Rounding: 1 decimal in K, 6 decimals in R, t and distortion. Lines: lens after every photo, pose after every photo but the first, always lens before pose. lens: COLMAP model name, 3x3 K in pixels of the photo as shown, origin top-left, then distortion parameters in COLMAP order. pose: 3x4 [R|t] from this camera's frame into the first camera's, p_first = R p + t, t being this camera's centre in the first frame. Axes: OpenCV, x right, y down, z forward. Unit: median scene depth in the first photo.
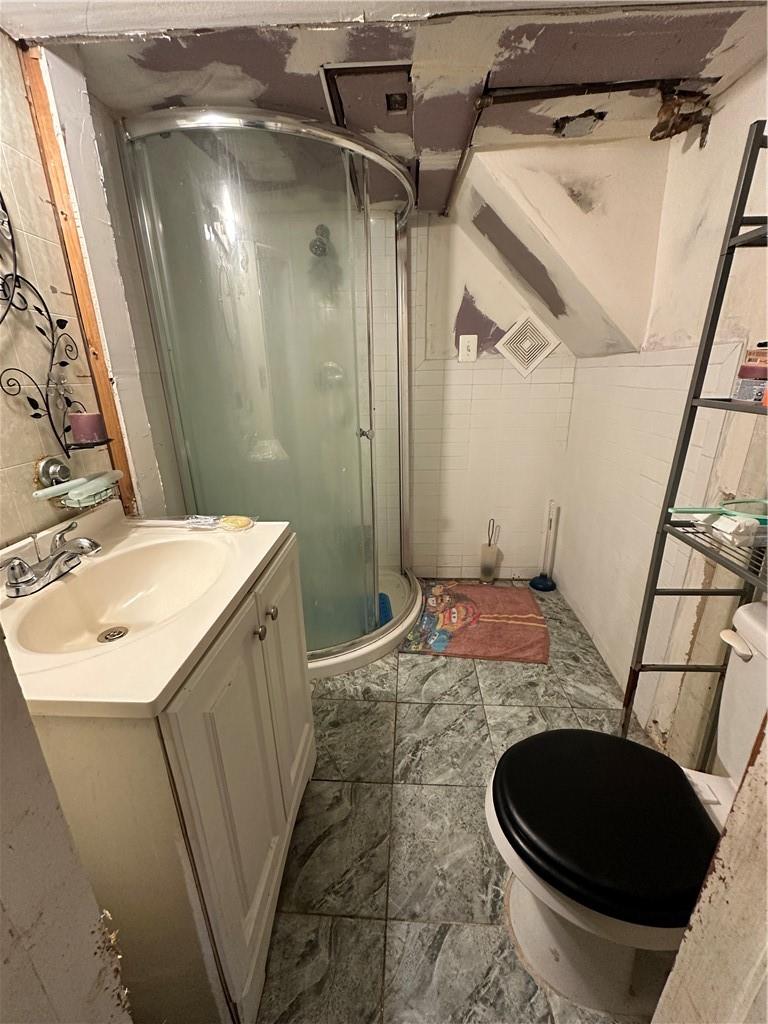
lens RADIAL K [[408.9, 0, 385.6], [0, 408.9, 511.2], [0, 0, 1]] dist [-0.000104, -0.000141]
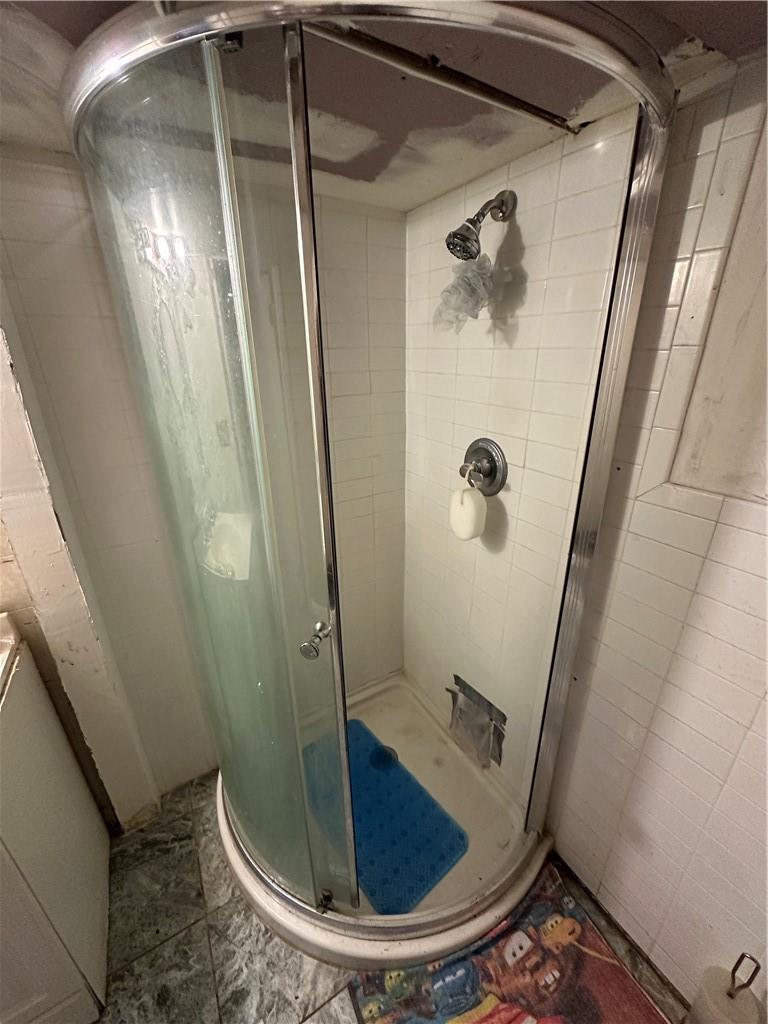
lens RADIAL K [[408.9, 0, 385.1], [0, 408.9, 512.9], [0, 0, 1]] dist [-0.000104, -0.000141]
pose [[0.556292, 0.312874, -0.769837, 0.269567], [-0.269134, 0.944315, 0.189305, -0.361789], [0.786197, 0.101881, 0.609520, 0.586397]]
